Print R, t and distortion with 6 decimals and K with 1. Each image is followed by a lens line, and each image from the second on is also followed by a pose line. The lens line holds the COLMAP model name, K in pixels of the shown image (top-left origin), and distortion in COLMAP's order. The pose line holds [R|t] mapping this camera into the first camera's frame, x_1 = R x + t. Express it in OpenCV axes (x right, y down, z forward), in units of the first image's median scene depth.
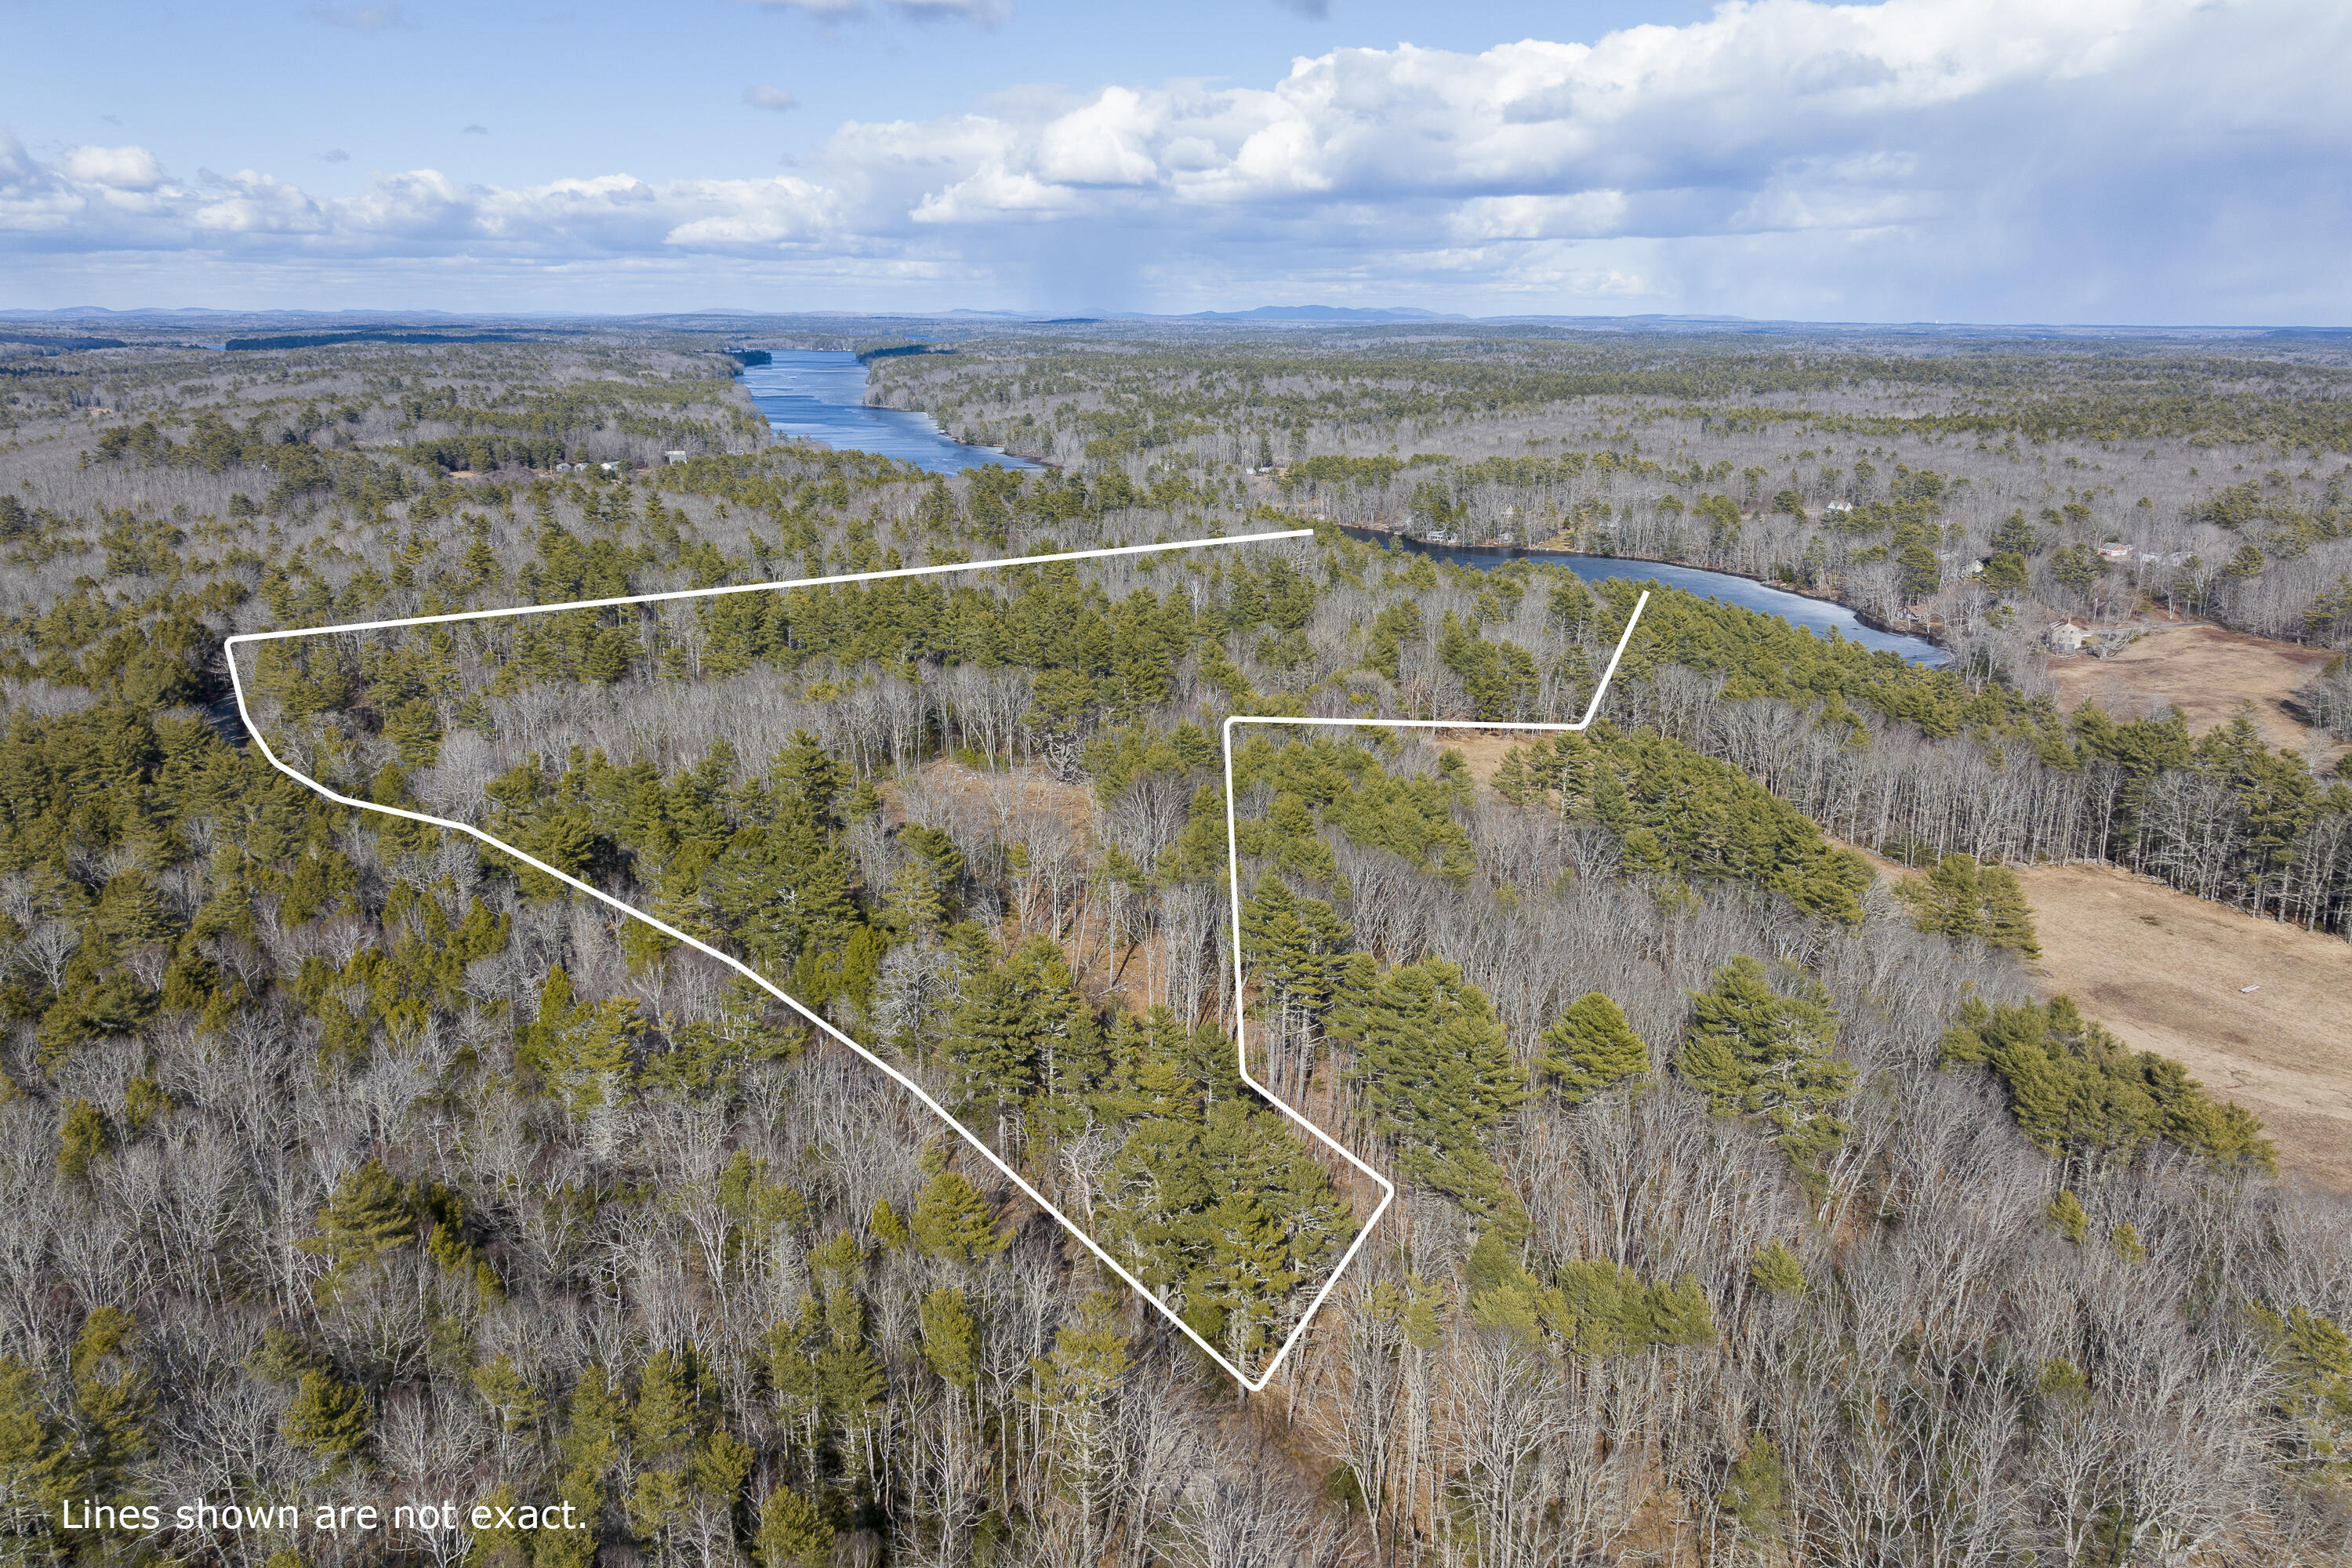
lens RADIAL K [[1612.2, 0, 1166.1], [0, 1612.2, 782.5], [0, 0, 1]] dist [-0.002211, -0.004514]
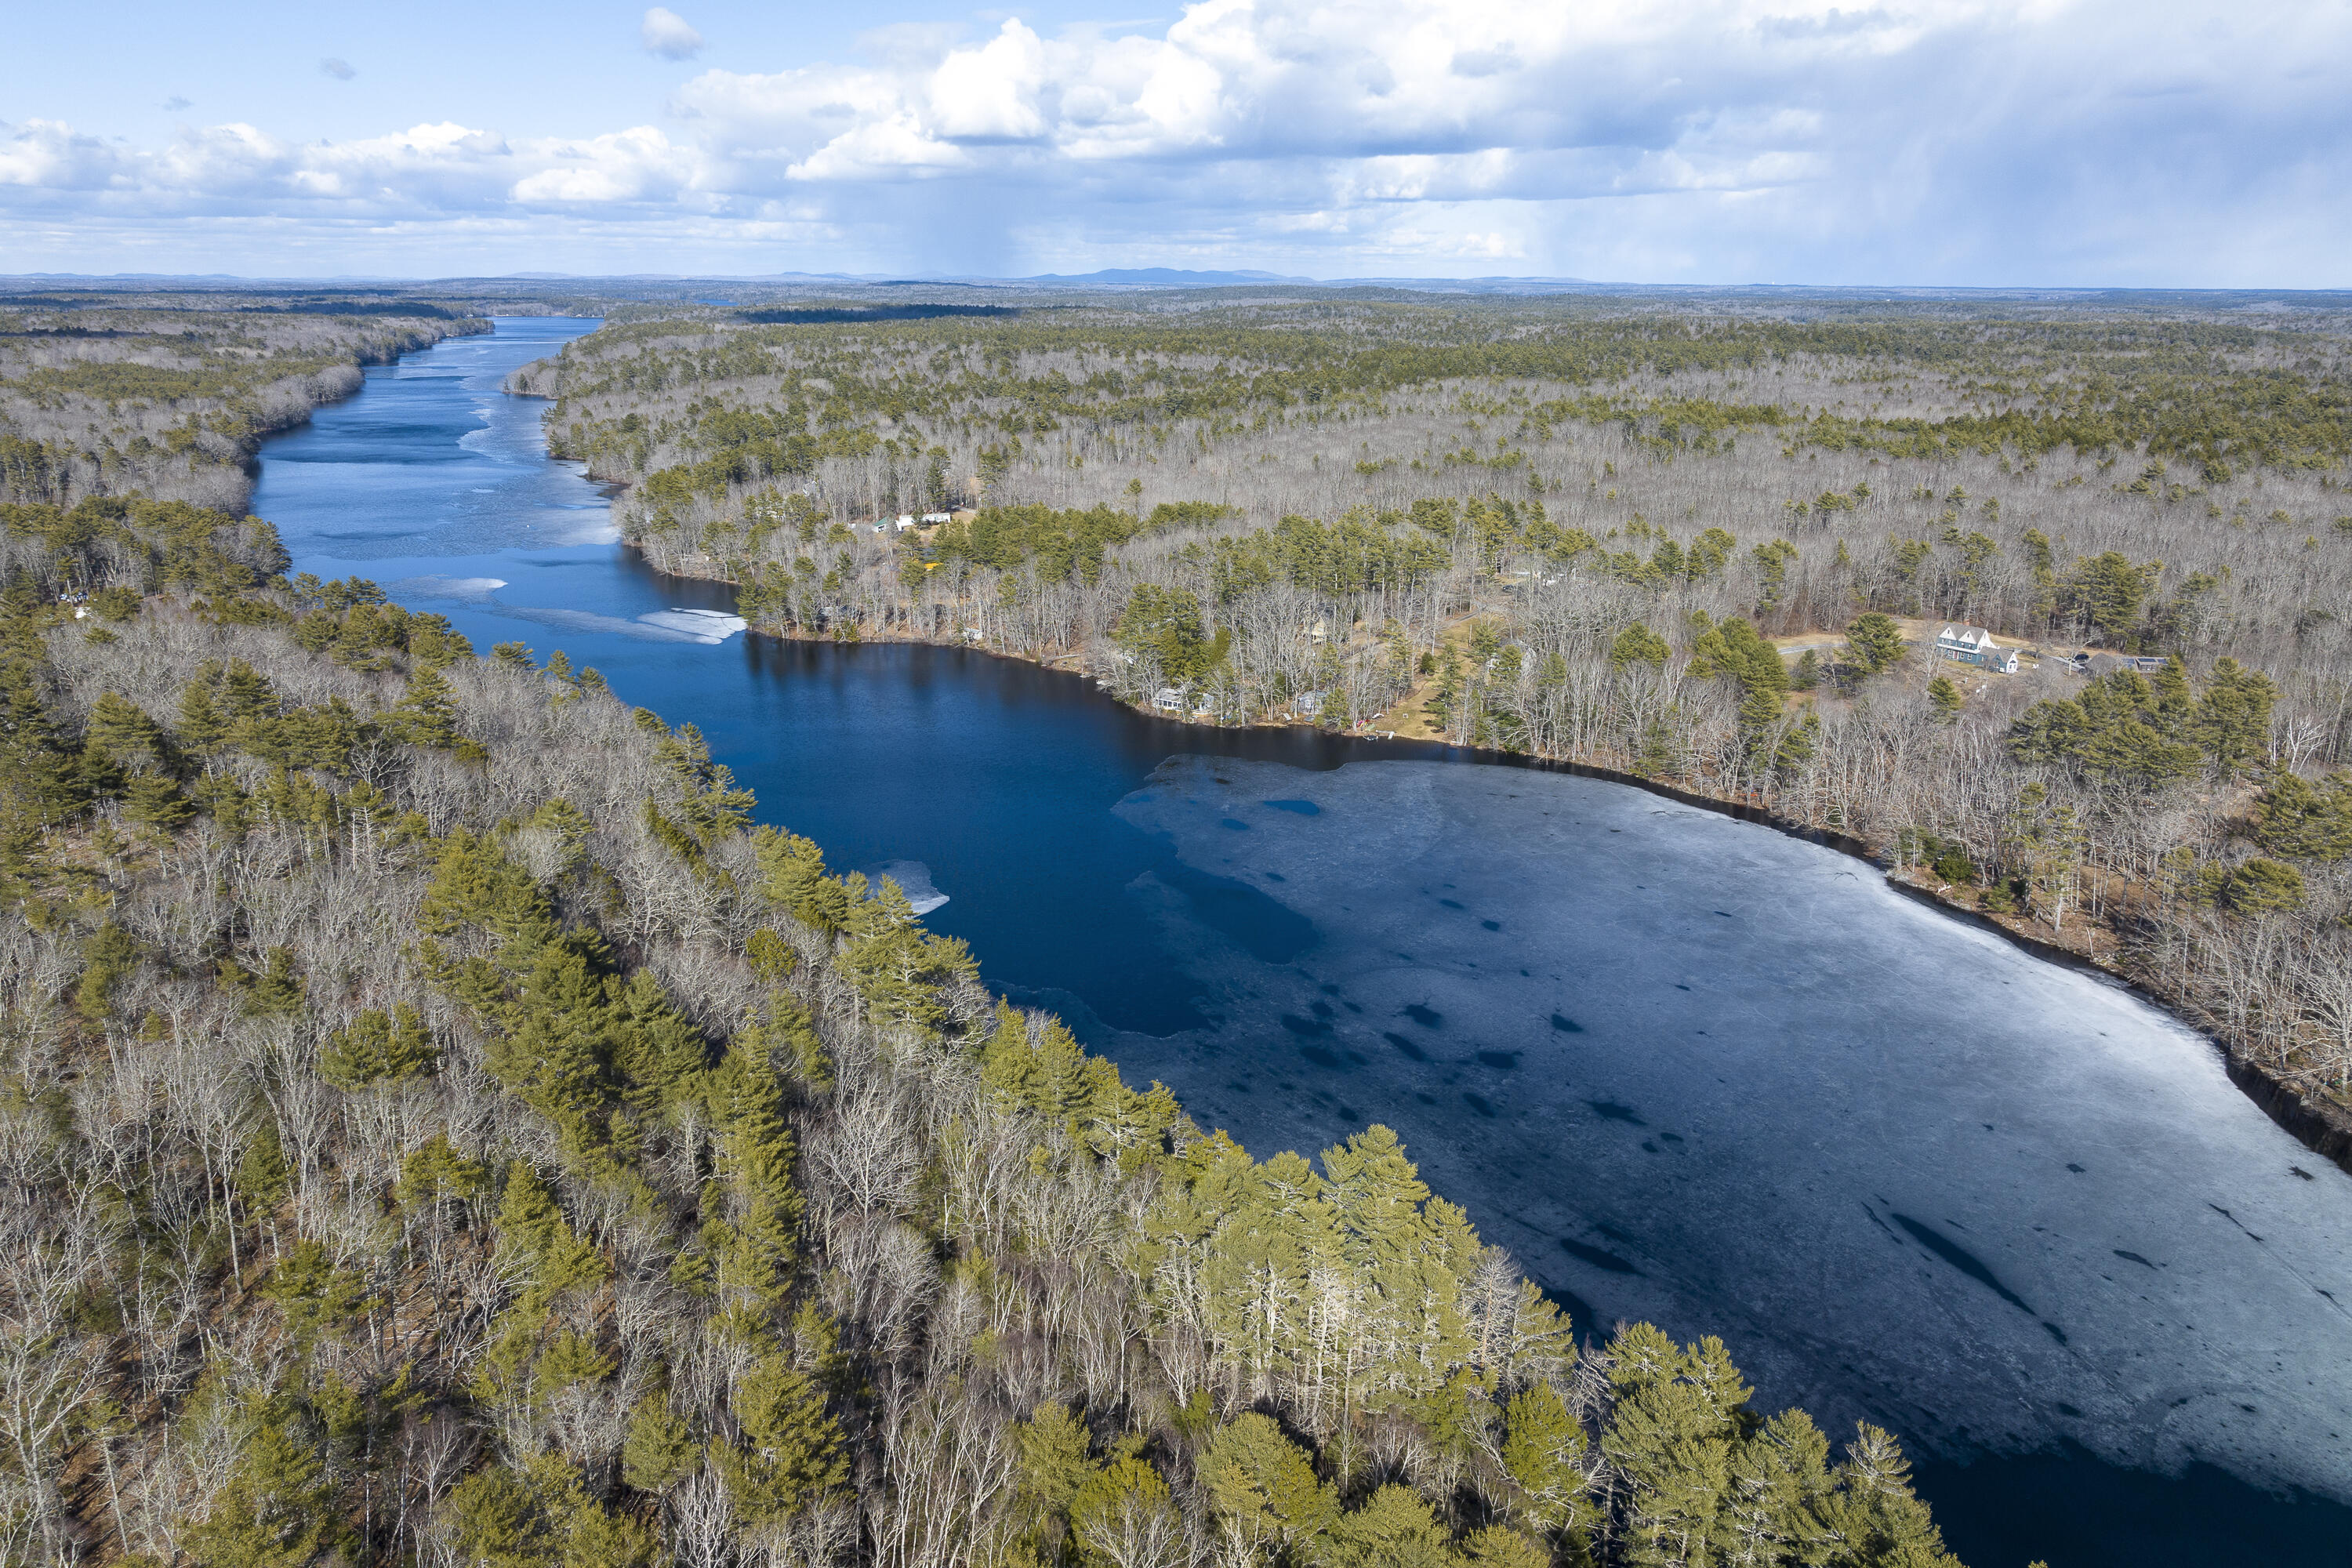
lens RADIAL K [[1597.8, 0, 1176.0], [0, 1597.8, 784.0], [0, 0, 1]] dist [0.001608, -0.006418]
pose [[0.995531, -0.029127, 0.089830, 0.076099], [0.026943, 0.999313, 0.025430, -0.085355], [-0.090509, -0.022896, 0.995632, 0.311539]]
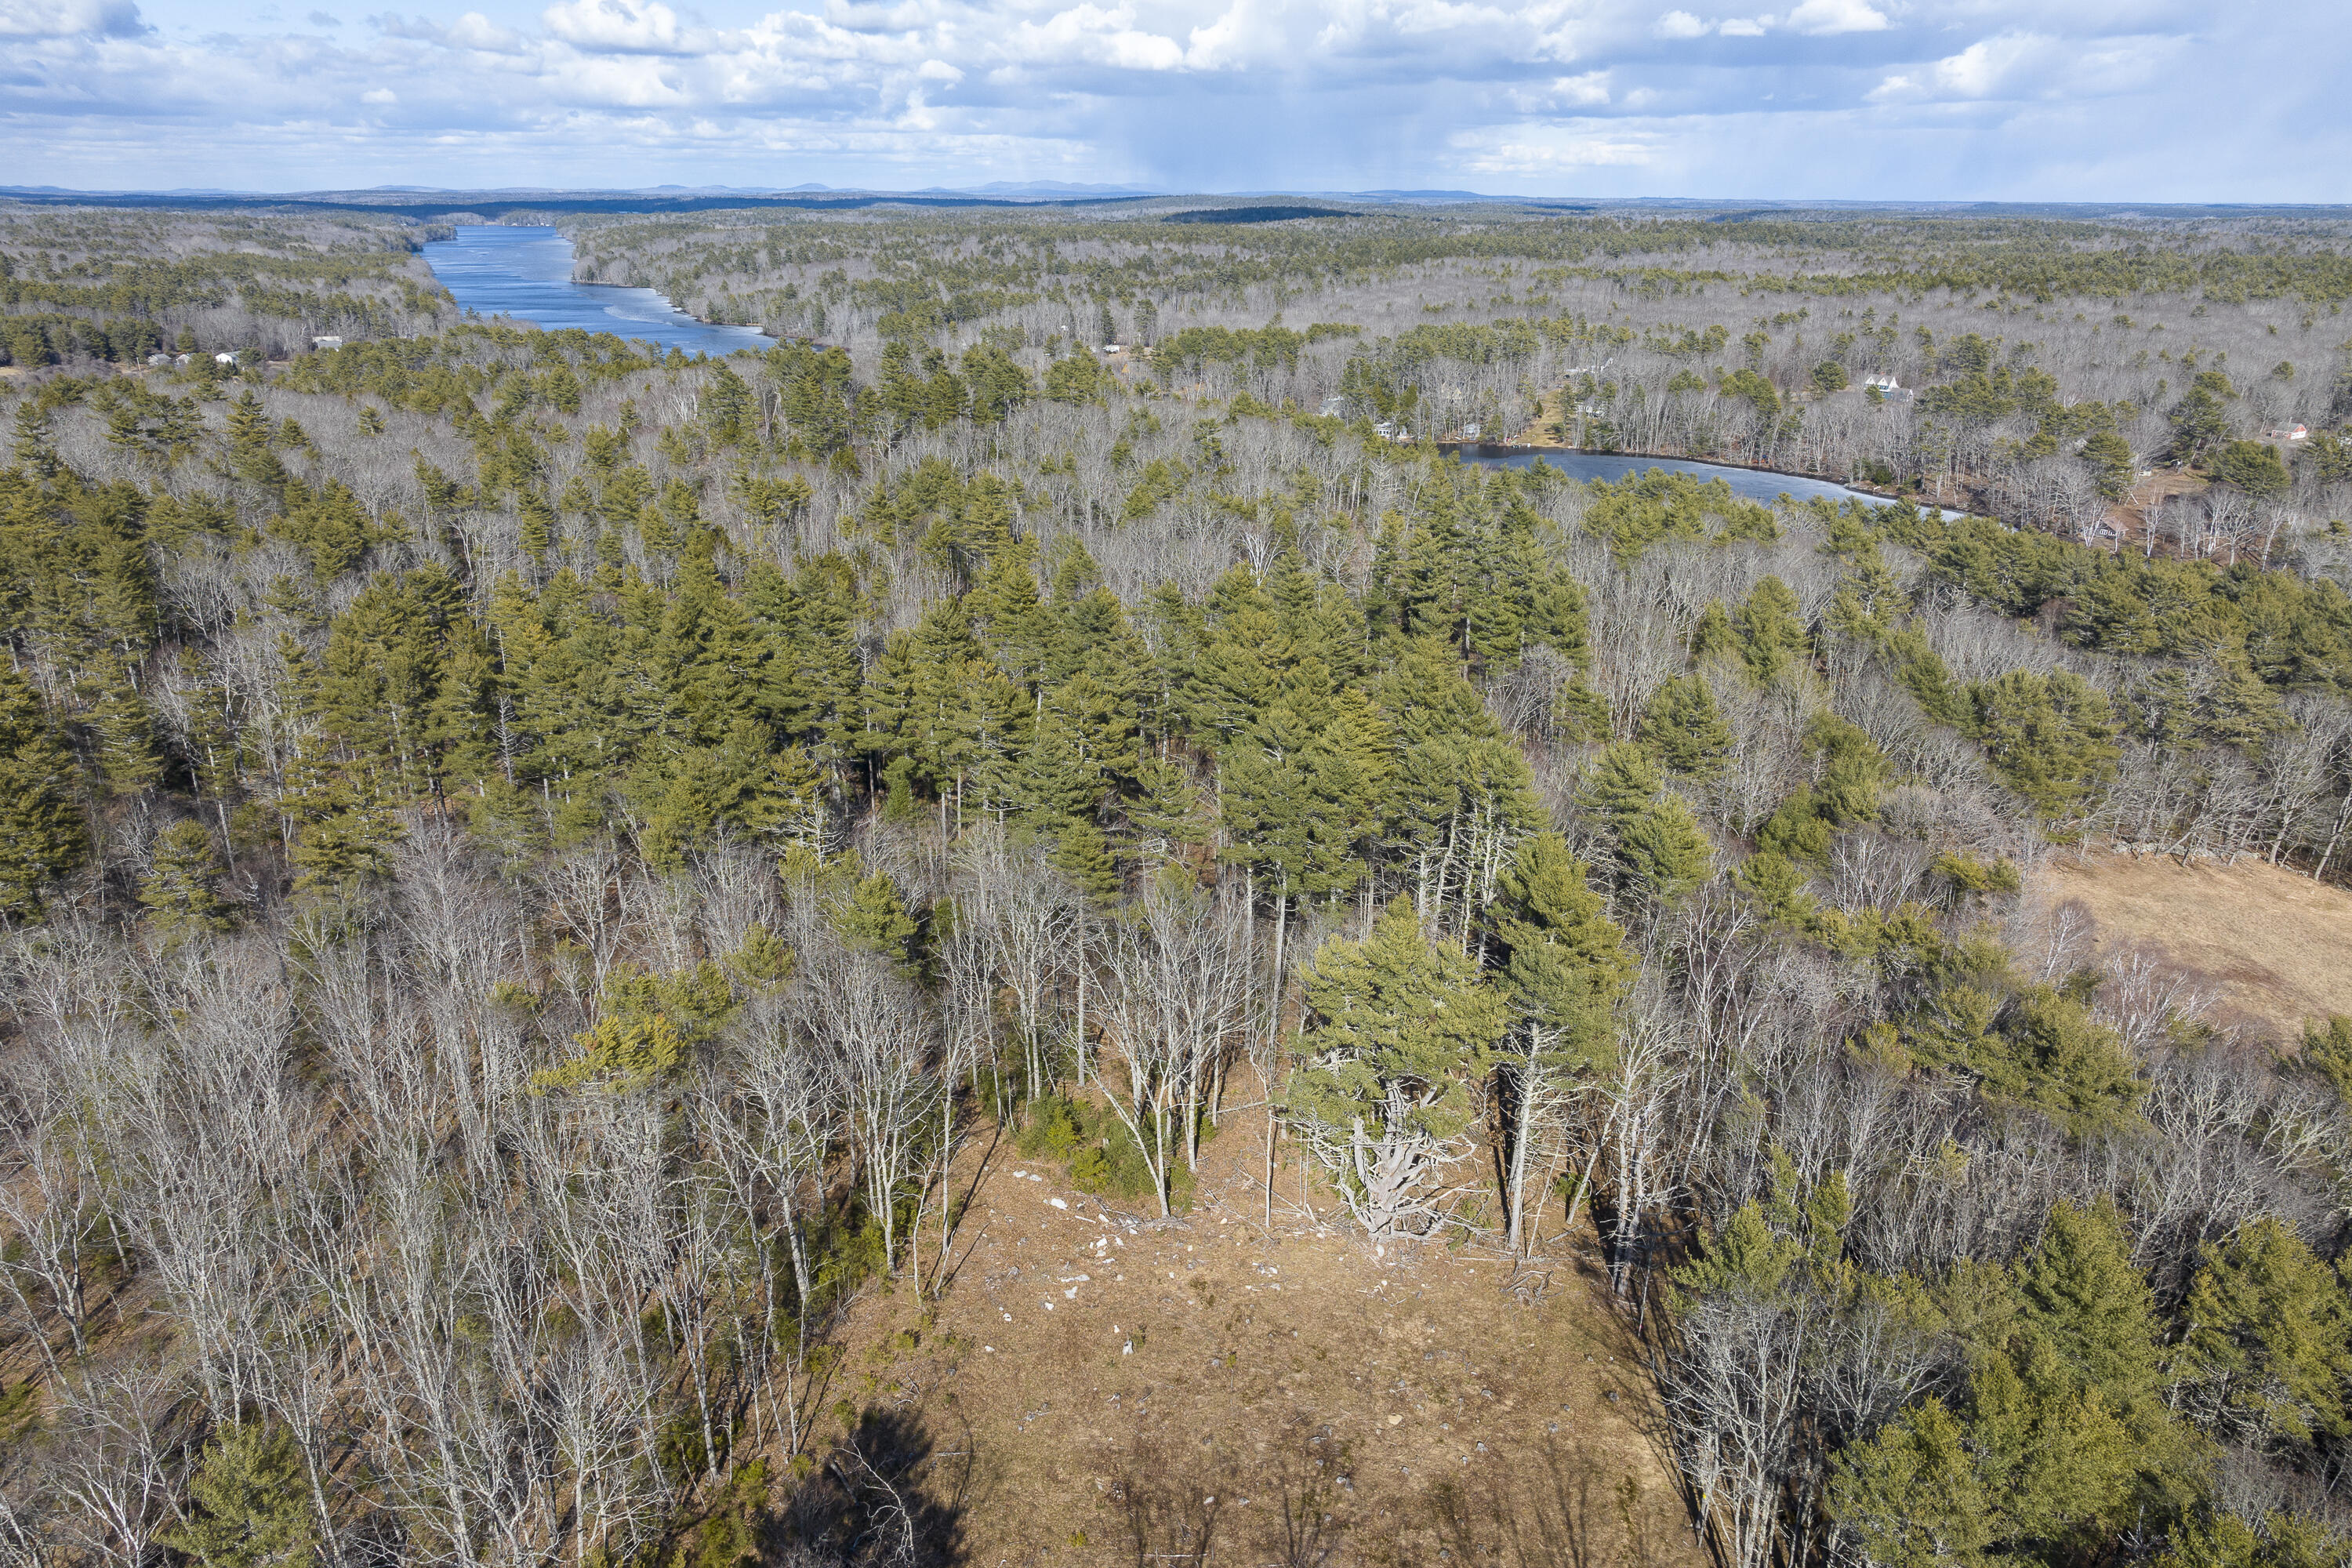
lens RADIAL K [[1614.8, 0, 1164.2], [0, 1614.8, 803.2], [0, 0, 1]] dist [-0.004882, -0.001656]
pose [[0.987304, -0.056929, 0.148289, -0.034731], [0.045008, 0.995570, 0.082546, -0.027281], [-0.152332, -0.074824, 0.985493, 0.152064]]
